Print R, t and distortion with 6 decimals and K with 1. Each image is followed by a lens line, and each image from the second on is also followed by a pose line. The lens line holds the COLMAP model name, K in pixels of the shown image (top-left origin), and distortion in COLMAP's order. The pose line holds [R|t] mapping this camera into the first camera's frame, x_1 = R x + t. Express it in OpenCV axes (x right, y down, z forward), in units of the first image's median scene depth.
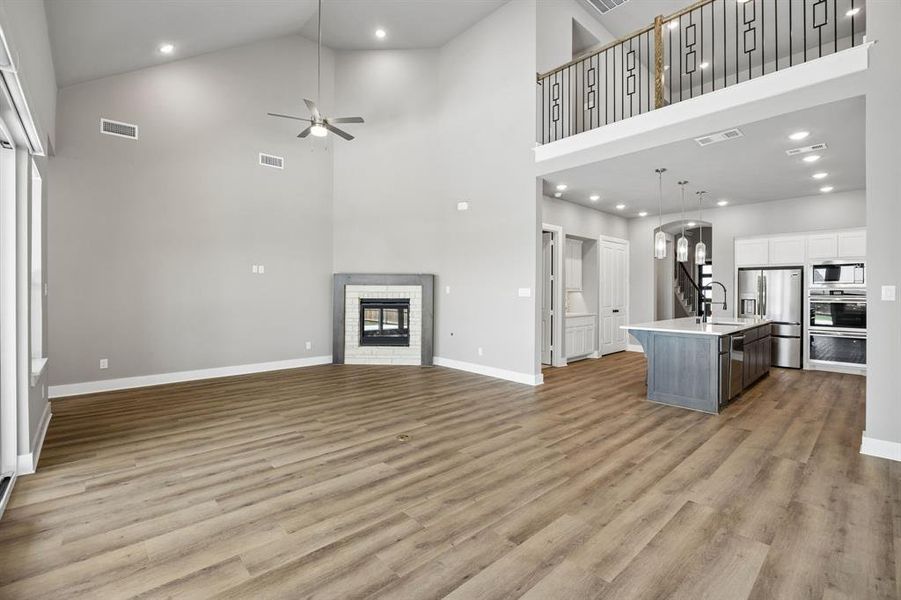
lens RADIAL K [[399.2, 0, 447.8], [0, 399.2, 289.7], [0, 0, 1]] dist [-0.014286, 0.000214]
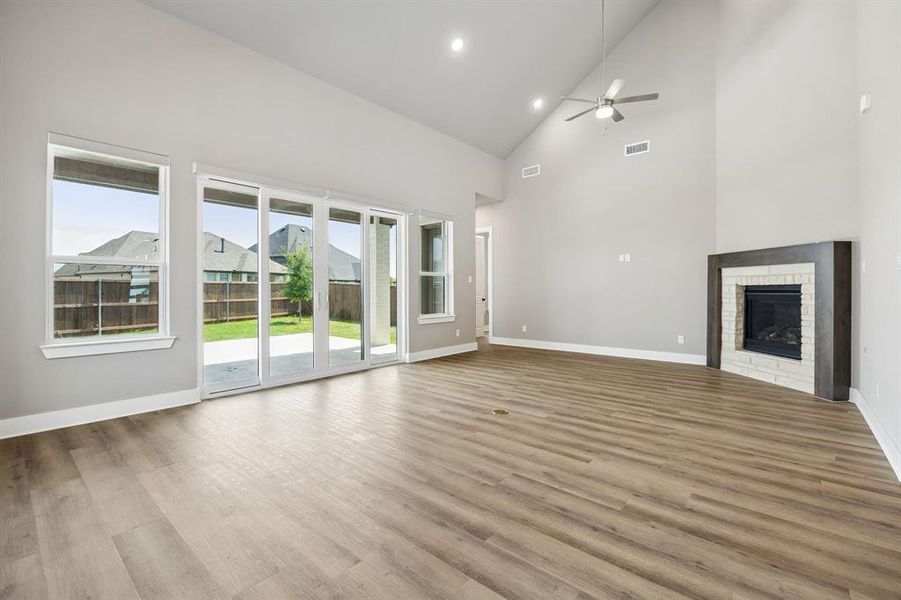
lens RADIAL K [[404.7, 0, 453.5], [0, 404.7, 286.2], [0, 0, 1]] dist [0.002003, -0.000977]
pose [[0.121845, -0.012283, -0.992473, 0.723260], [0.006571, 0.999911, -0.011569, 0.044715], [0.992527, -0.005112, 0.121915, 0.594038]]
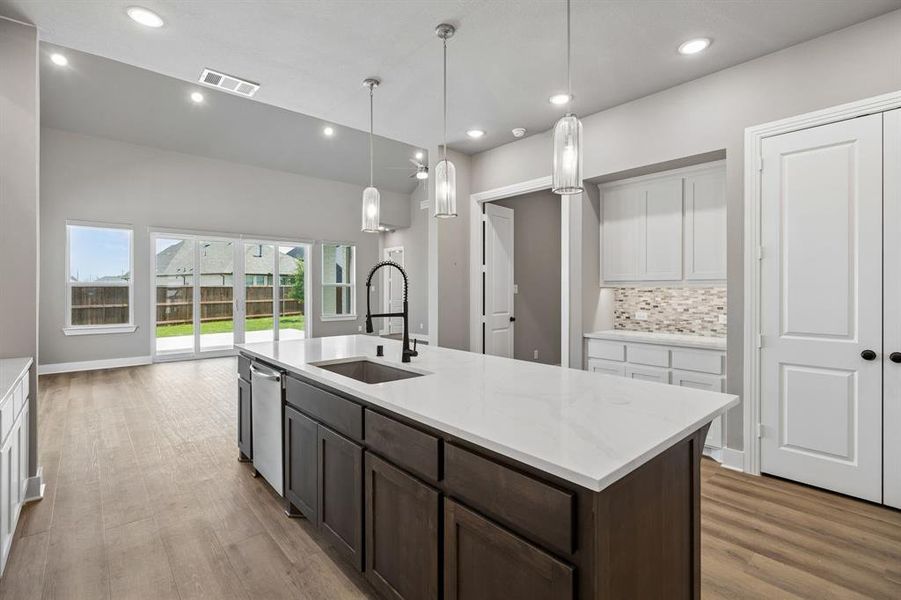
lens RADIAL K [[404.7, 0, 445.9], [0, 404.7, 290.5], [0, 0, 1]] dist [0.002003, -0.000977]
pose [[0.008836, -0.002057, -0.999959, 1.345702], [0.004402, 0.999988, -0.002018, 0.012739], [0.999951, -0.004384, 0.008845, 1.280765]]
